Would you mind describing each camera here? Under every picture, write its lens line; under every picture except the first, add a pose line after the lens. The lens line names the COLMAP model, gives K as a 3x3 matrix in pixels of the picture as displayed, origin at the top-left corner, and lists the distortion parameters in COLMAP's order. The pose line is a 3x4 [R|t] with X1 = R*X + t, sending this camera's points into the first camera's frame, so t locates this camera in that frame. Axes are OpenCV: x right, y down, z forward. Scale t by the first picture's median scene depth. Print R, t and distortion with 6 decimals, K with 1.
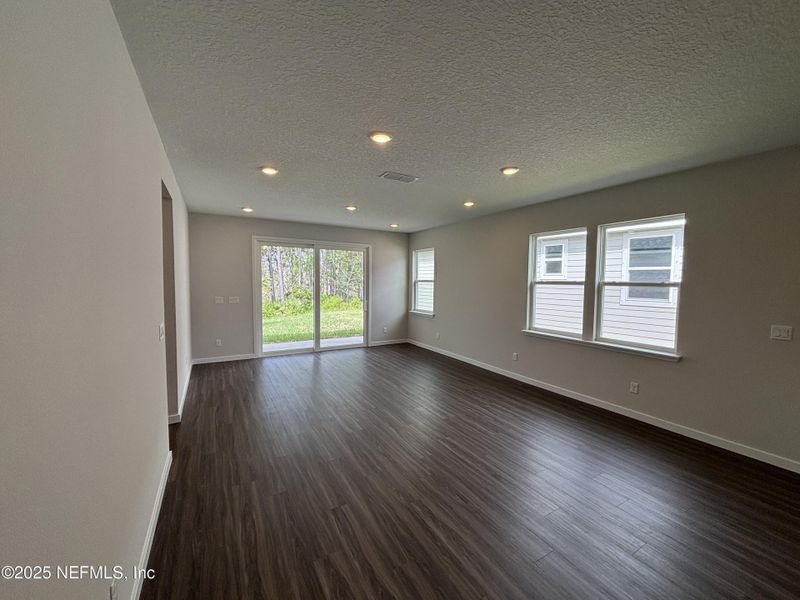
lens RADIAL K [[319.6, 0, 400.0], [0, 319.6, 300.0], [0, 0, 1]] dist [-0.001024, -0.000314]
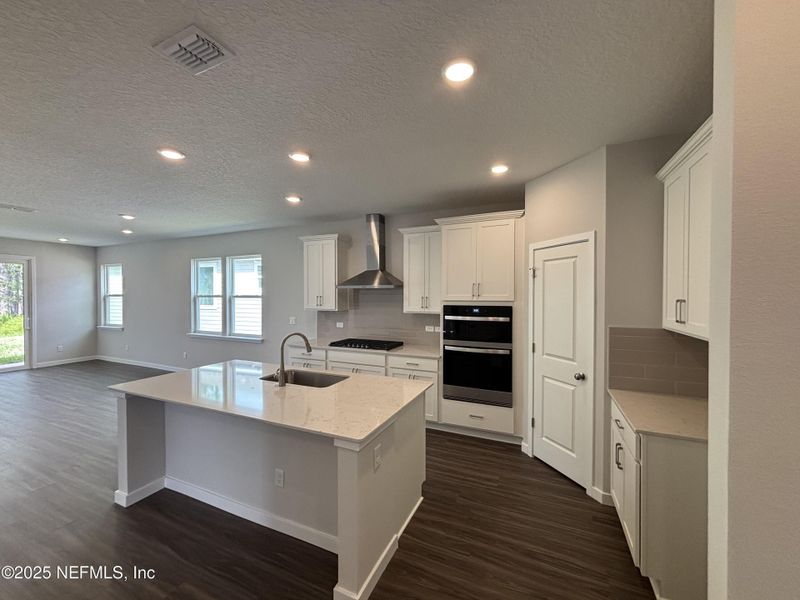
lens RADIAL K [[329.0, 0, 400.0], [0, 329.0, 300.0], [0, 0, 1]] dist [0.000051, -0.000146]
pose [[0.811051, -0.014709, 0.584790, 0.233266], [0.040706, 0.998680, -0.031336, 0.028120], [-0.583557, 0.049219, 0.810579, -0.428934]]
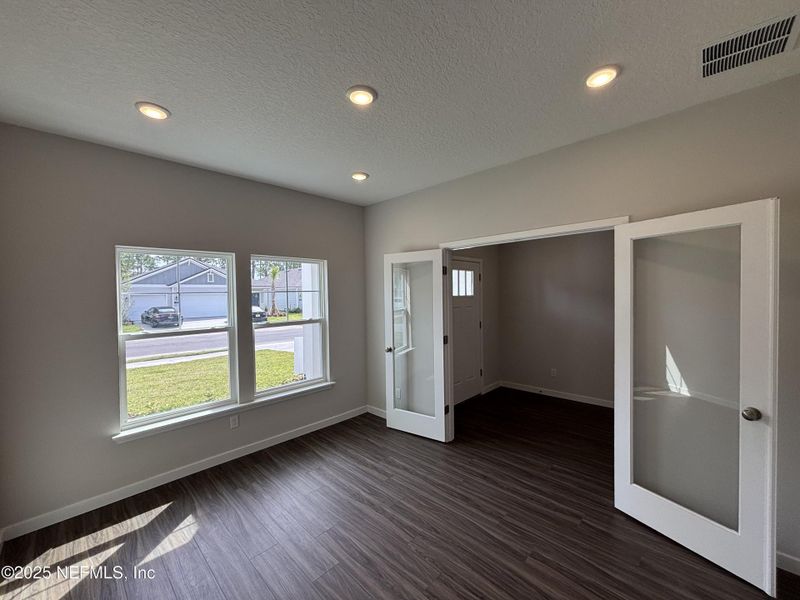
lens RADIAL K [[329.0, 0, 400.0], [0, 329.0, 300.0], [0, 0, 1]] dist [0.000051, -0.000146]
pose [[-0.277161, -0.019077, 0.960634, -0.163811], [0.069134, 0.996815, 0.039742, -0.077341], [-0.958333, 0.077427, -0.274960, 0.541694]]
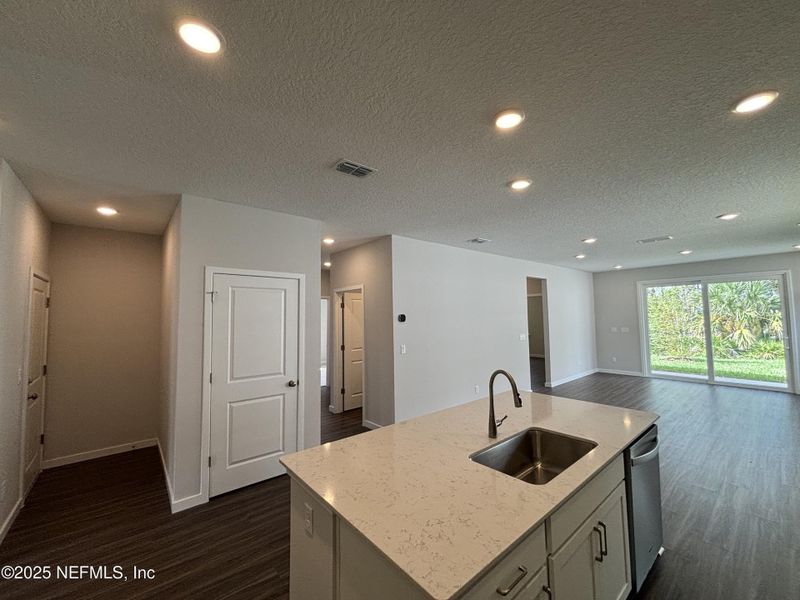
lens RADIAL K [[319.6, 0, 400.0], [0, 319.6, 300.0], [0, 0, 1]] dist [-0.001024, -0.000314]
pose [[0.173452, -0.068289, -0.982472, 0.615647], [-0.040818, 0.996237, -0.076453, 0.014723], [0.983996, 0.053363, 0.170012, -0.171185]]
